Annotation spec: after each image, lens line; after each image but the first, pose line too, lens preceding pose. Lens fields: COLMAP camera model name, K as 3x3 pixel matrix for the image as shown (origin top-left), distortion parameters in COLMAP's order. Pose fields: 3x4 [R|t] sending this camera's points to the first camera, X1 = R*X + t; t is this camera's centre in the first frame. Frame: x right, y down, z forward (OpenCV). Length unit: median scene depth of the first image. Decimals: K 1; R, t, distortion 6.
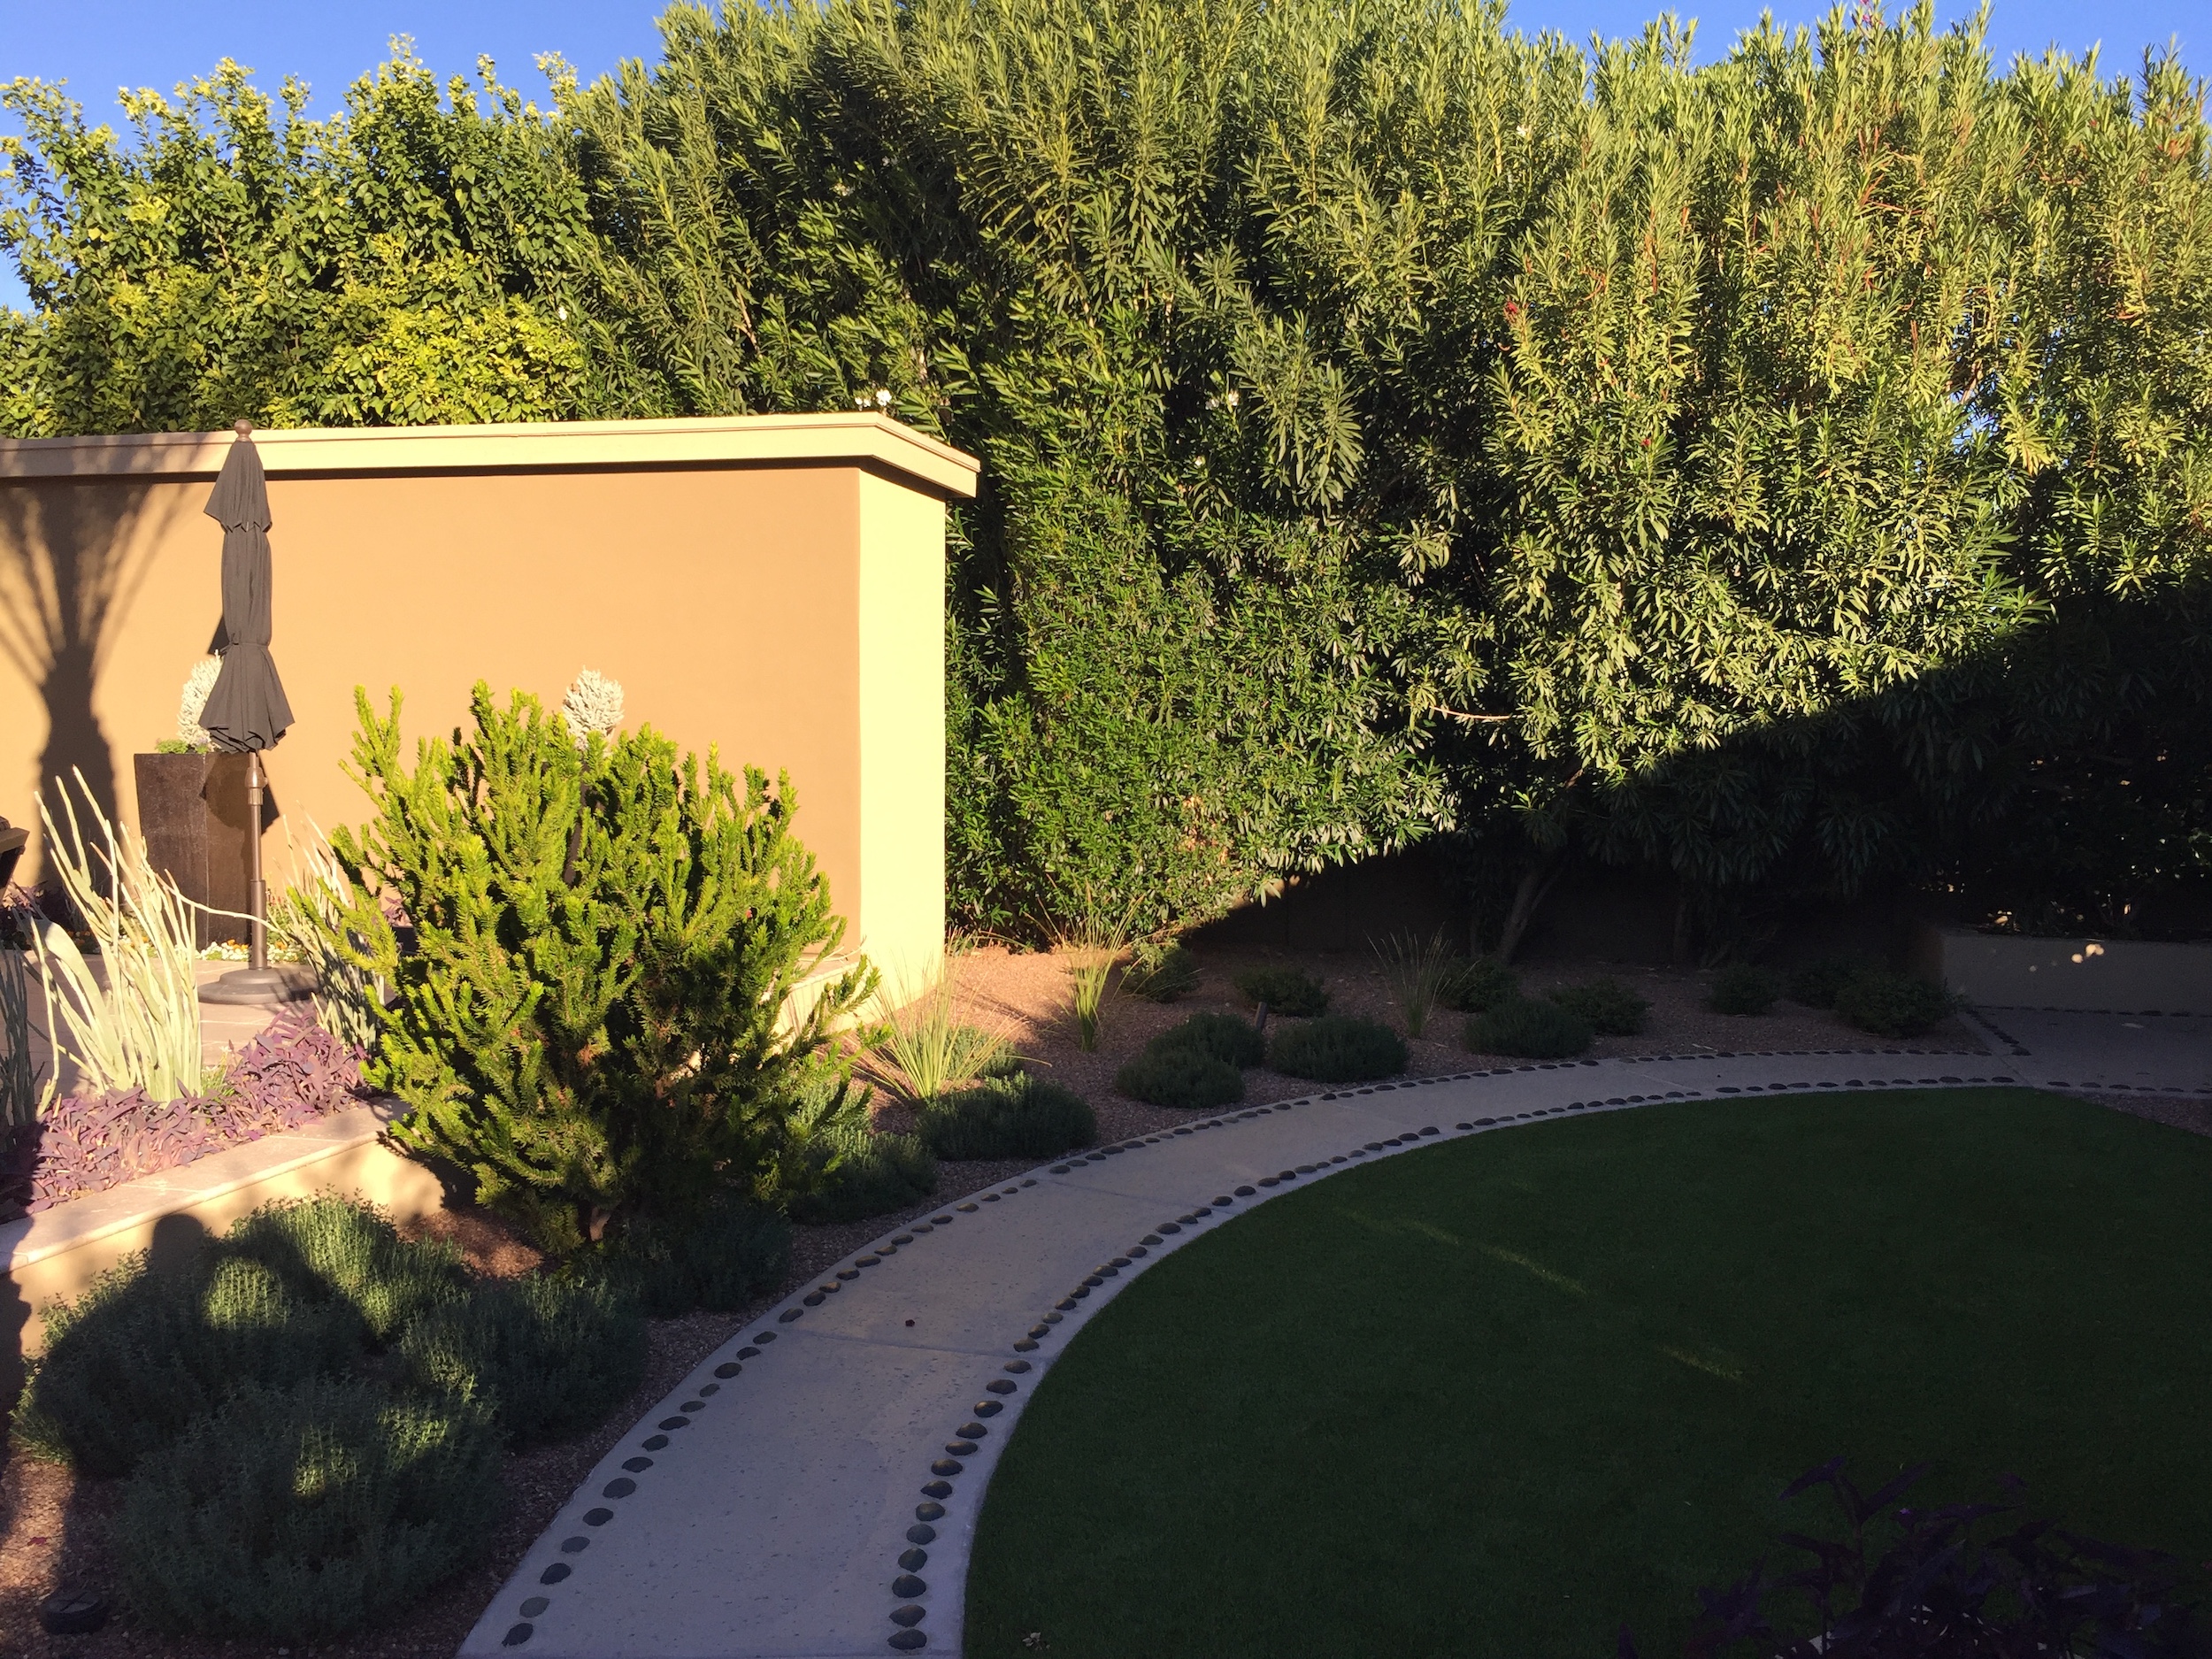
lens RADIAL K [[1879.4, 0, 1106.0], [0, 1879.4, 829.5], [0, 0, 1]] dist [0.043576, -0.006782]
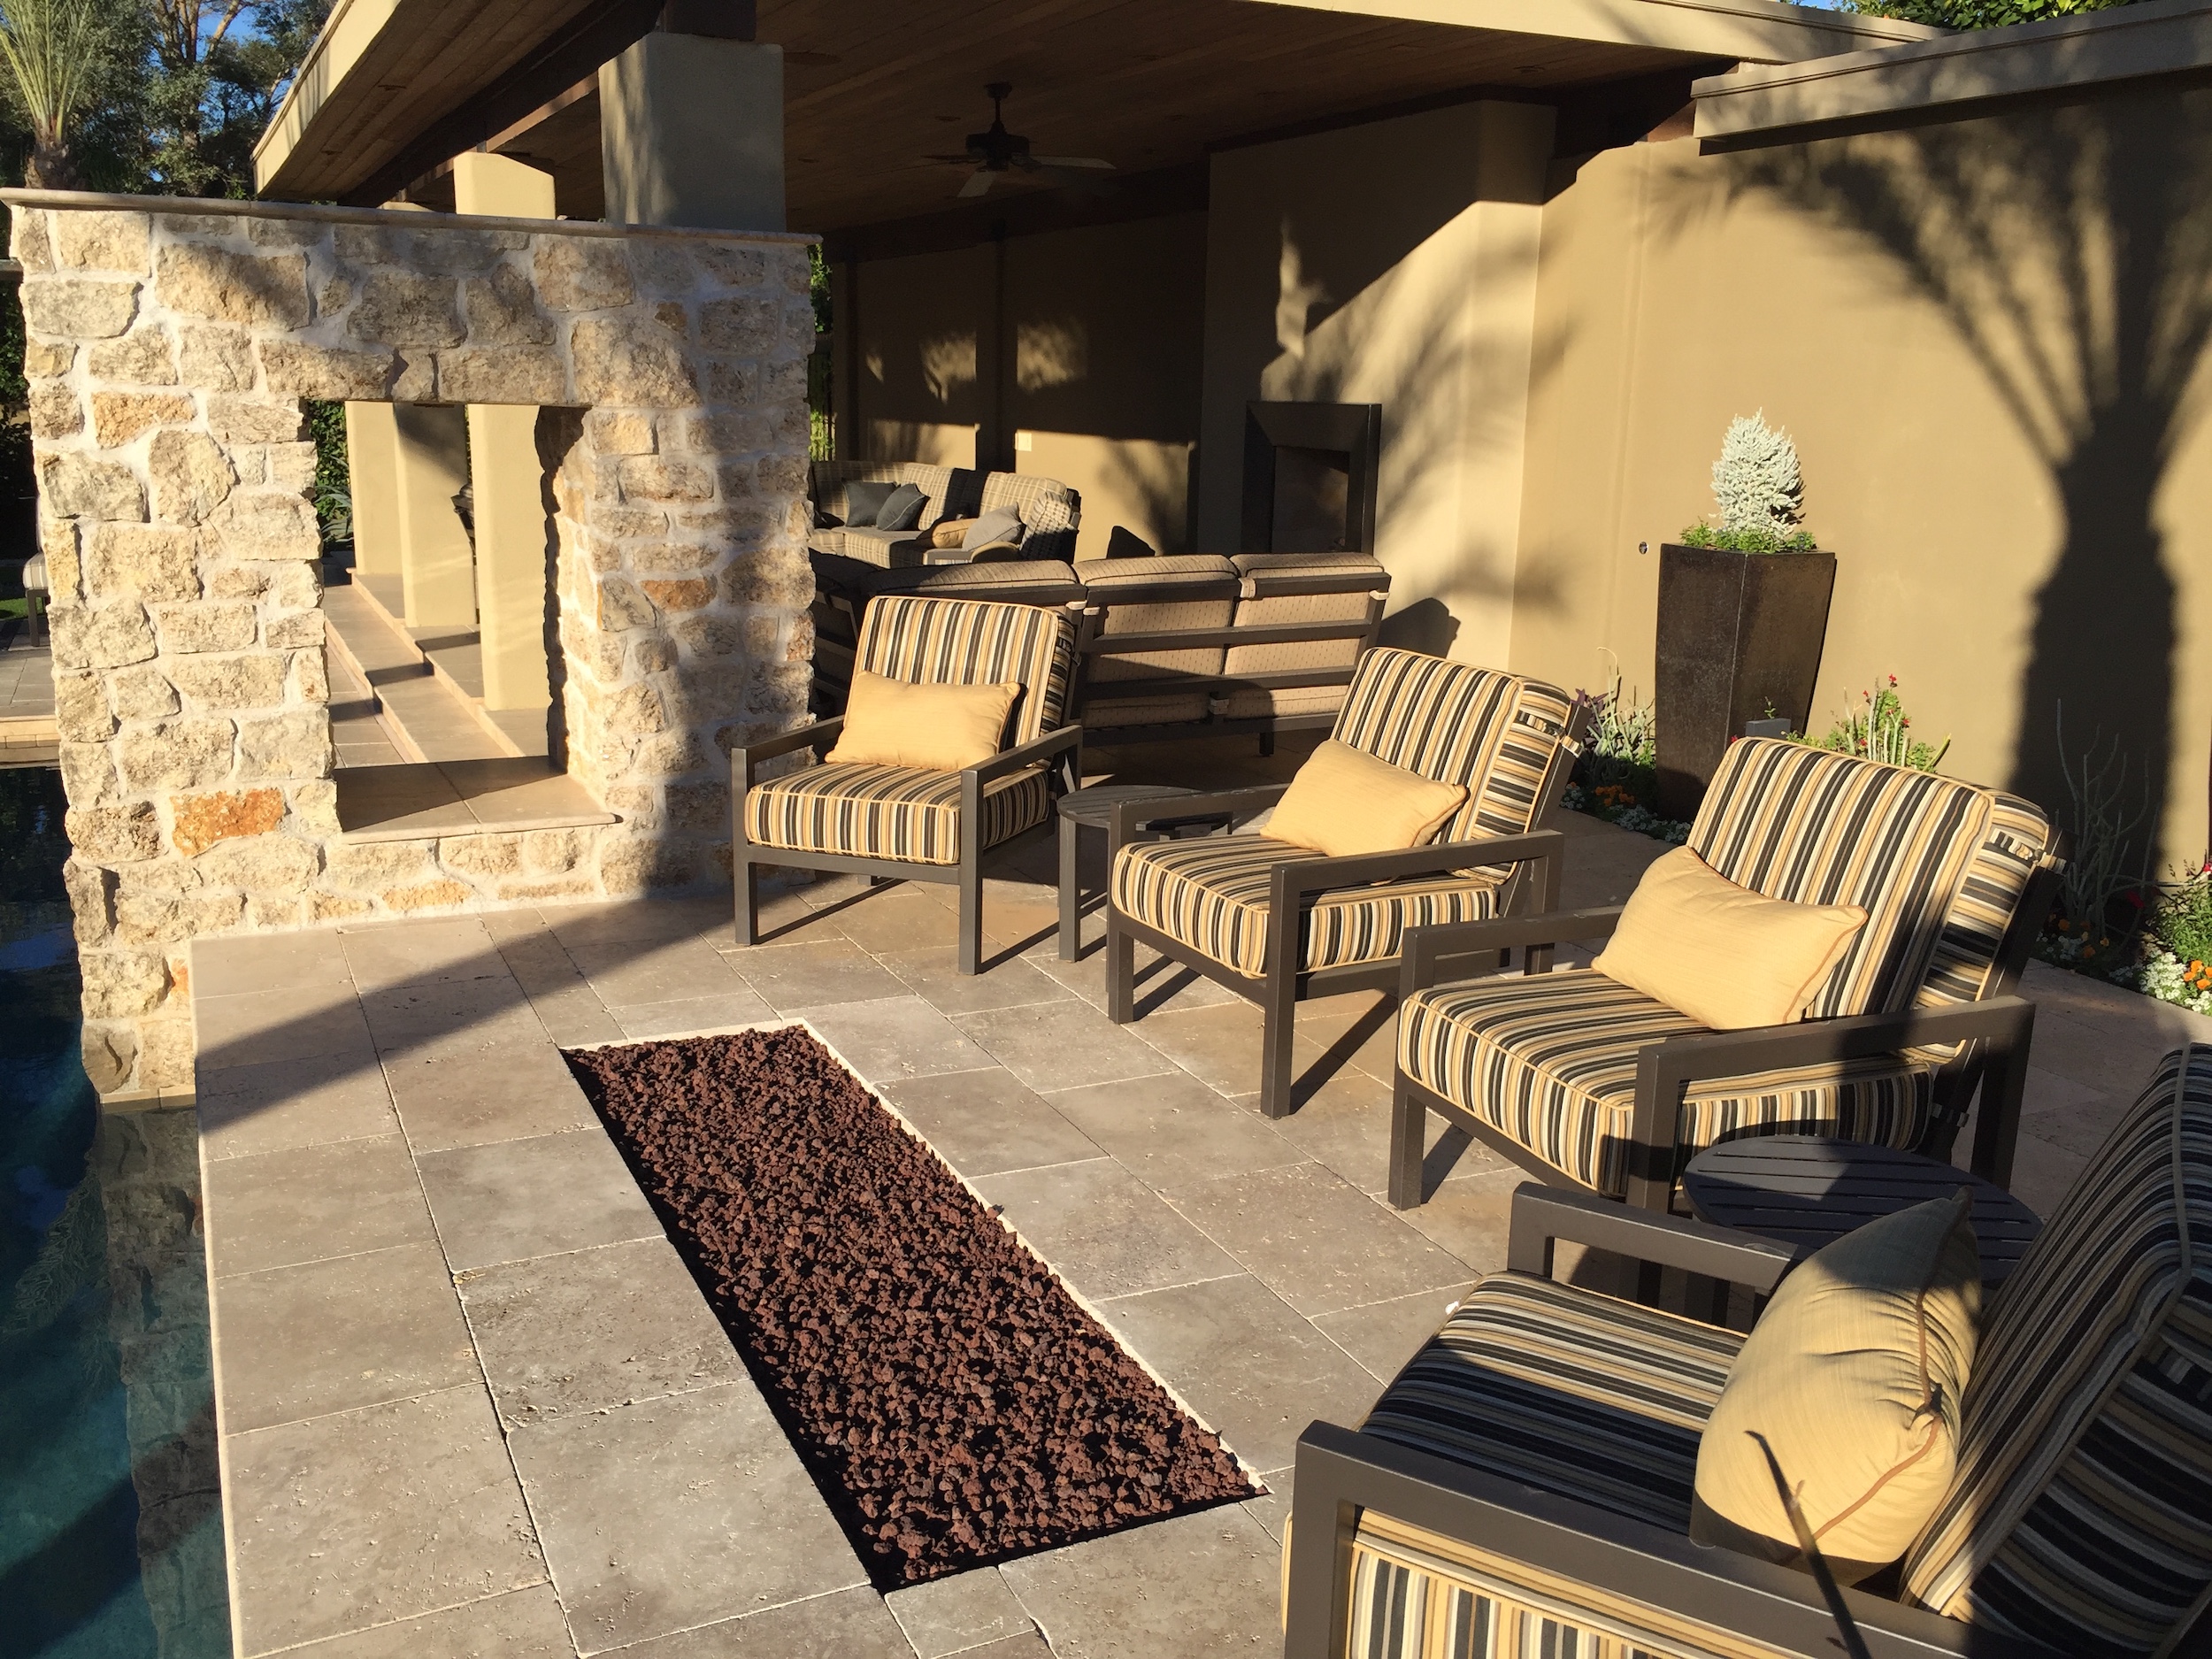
lens RADIAL K [[1898.9, 0, 1097.8], [0, 1898.9, 807.9], [0, 0, 1]] dist [0.075124, -0.109452]
pose [[0.644852, 0.172025, -0.744697, -0.322185], [-0.063541, 0.983035, 0.172059, -0.060424], [0.761662, -0.063633, 0.644843, 0.432144]]
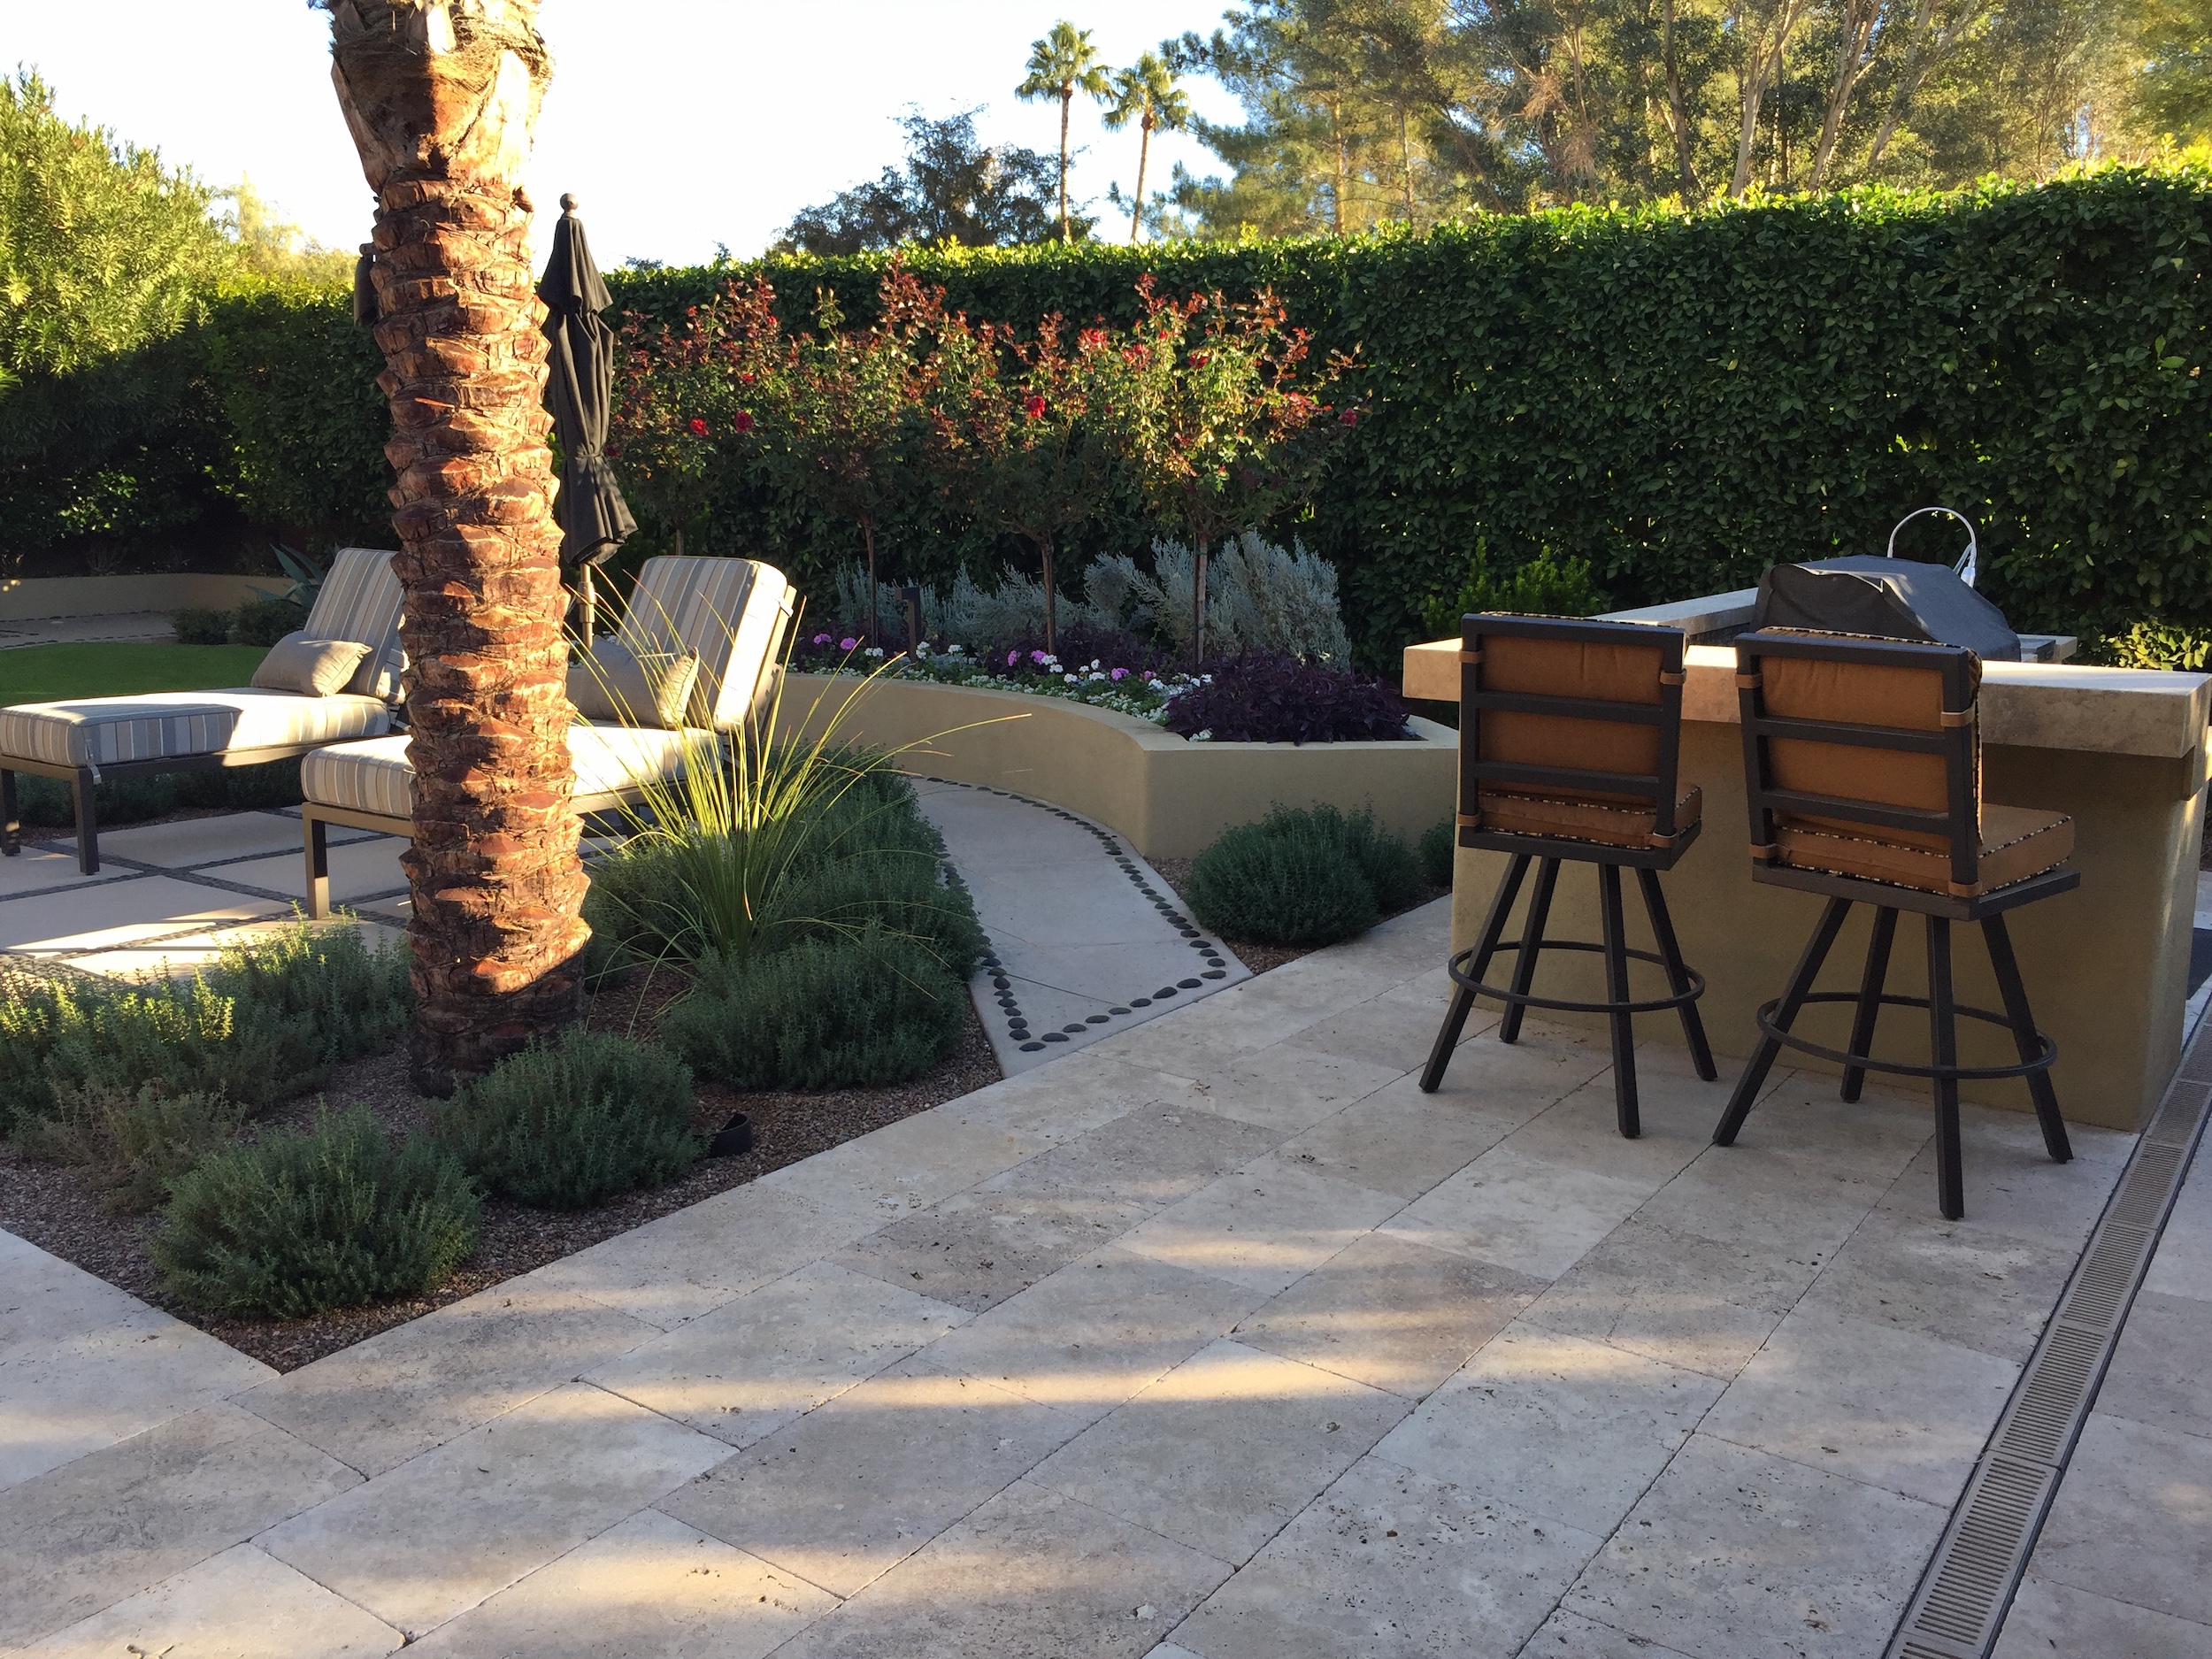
lens RADIAL K [[1890.9, 0, 1099.4], [0, 1890.9, 805.5], [0, 0, 1]] dist [0.080019, -0.109950]
pose [[0.344955, -0.171262, 0.922863, -0.800912], [0.059603, 0.985225, 0.160557, 0.043607], [-0.936725, -0.000380, 0.350066, -0.525248]]
